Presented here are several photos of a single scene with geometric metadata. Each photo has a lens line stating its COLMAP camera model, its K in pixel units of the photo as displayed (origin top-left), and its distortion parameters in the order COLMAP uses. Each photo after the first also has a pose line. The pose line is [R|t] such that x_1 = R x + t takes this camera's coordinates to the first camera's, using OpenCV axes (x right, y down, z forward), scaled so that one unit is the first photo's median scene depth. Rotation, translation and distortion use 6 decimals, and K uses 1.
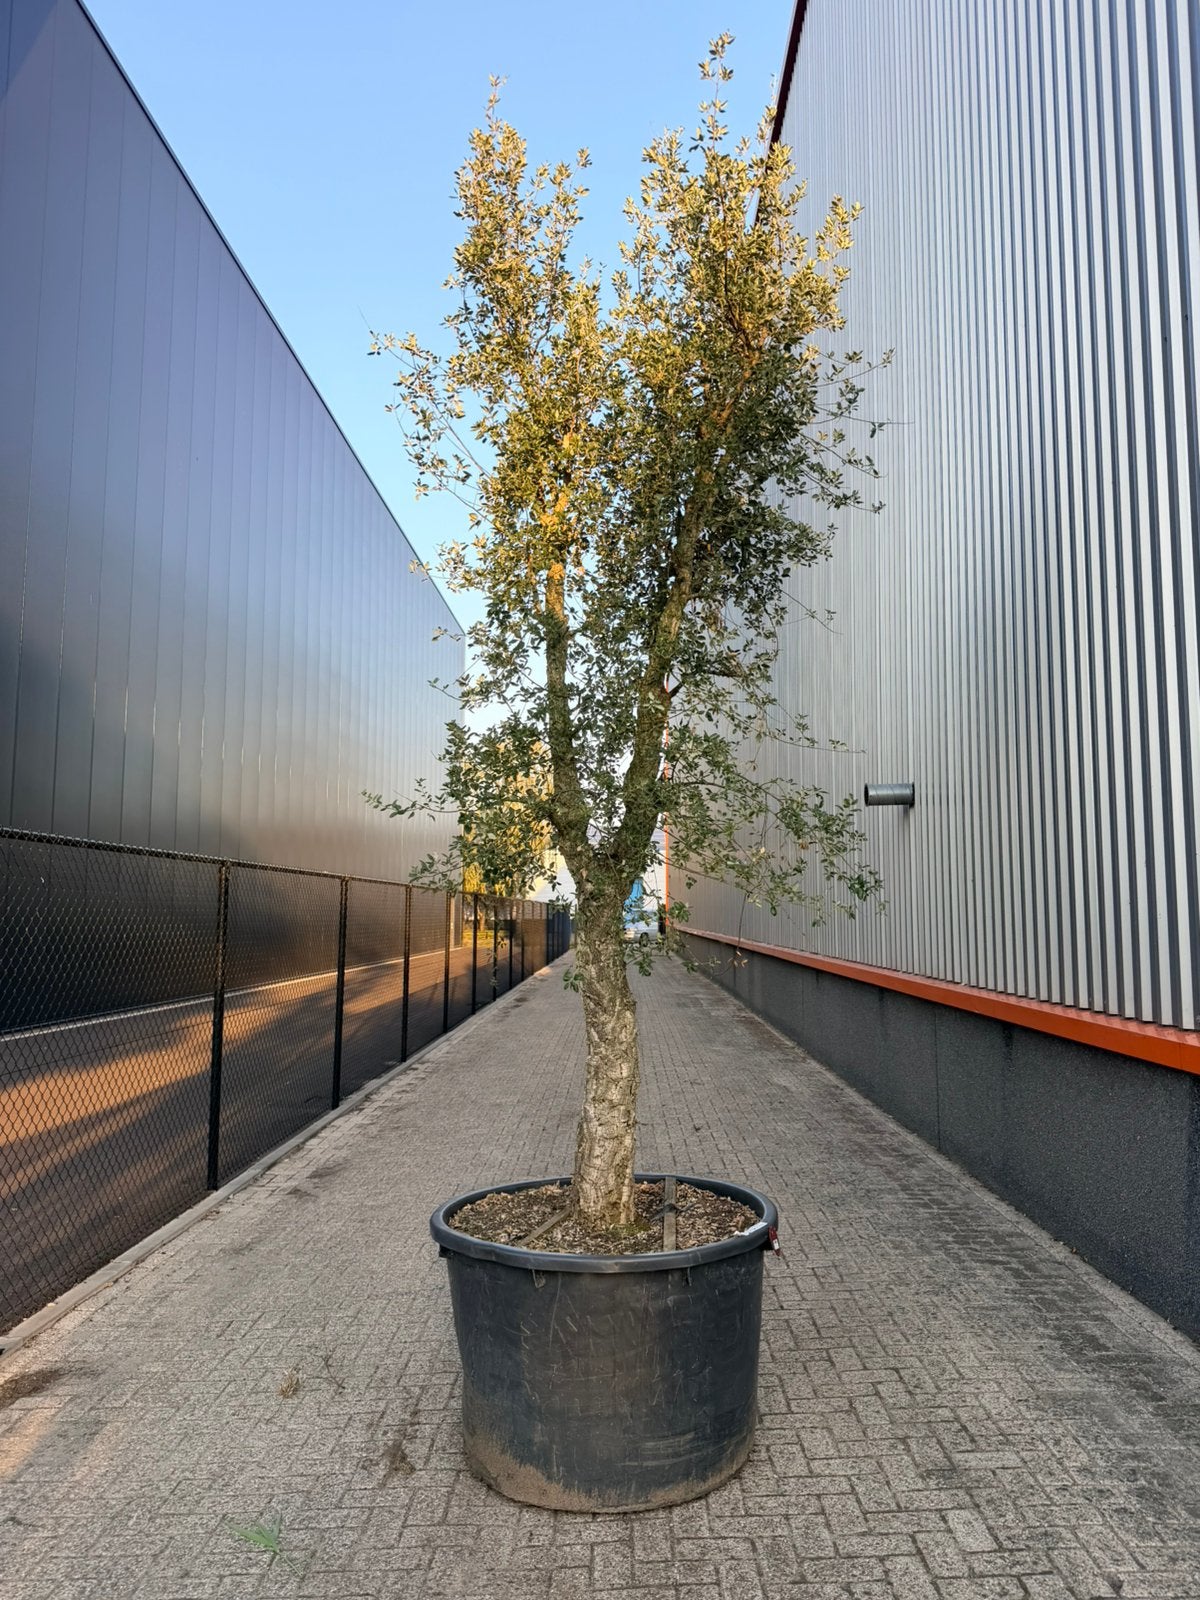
lens RADIAL K [[1135.9, 0, 604.8], [0, 1135.9, 799.9], [0, 0, 1]] dist [-0.000414, -0.005442]
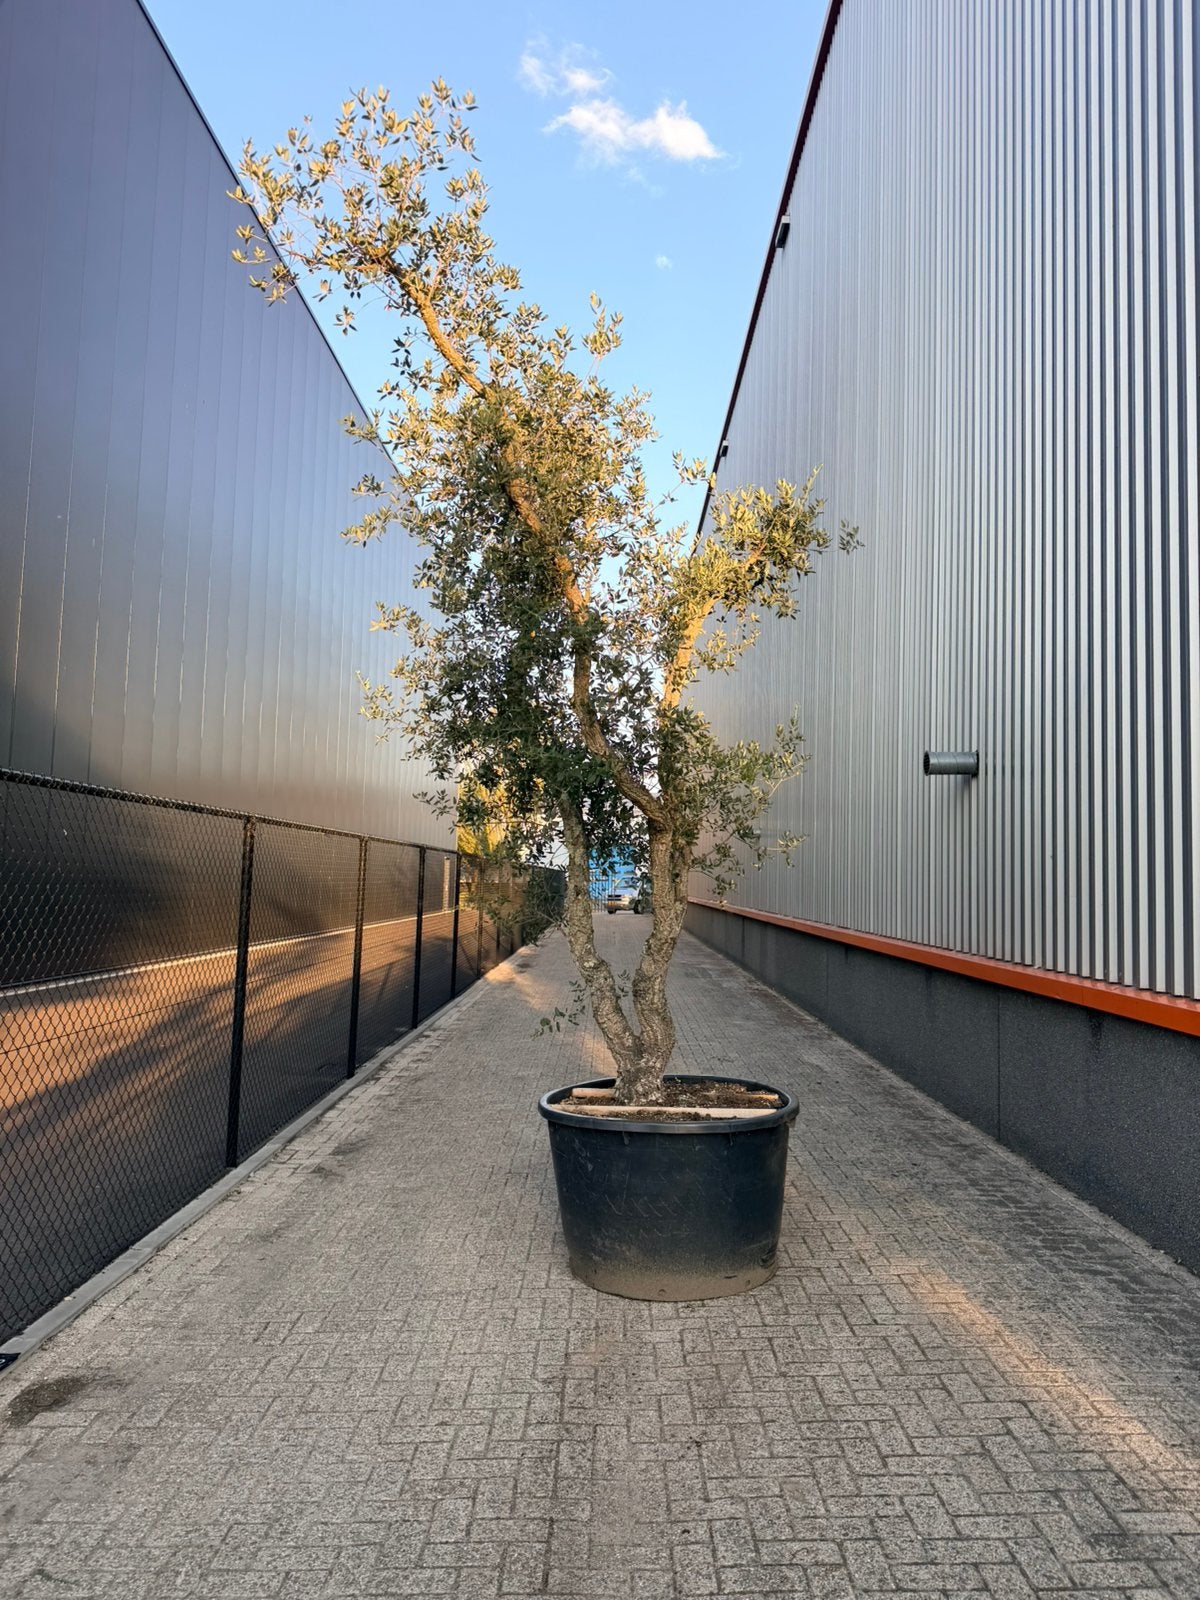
lens RADIAL K [[1135.9, 0, 604.8], [0, 1135.9, 799.9], [0, 0, 1]] dist [-0.000414, -0.005442]
pose [[0.999661, 0.024936, 0.007451, -0.075021], [-0.025149, 0.999233, 0.030015, 0.006869], [-0.006697, -0.030192, 0.999522, 0.100188]]
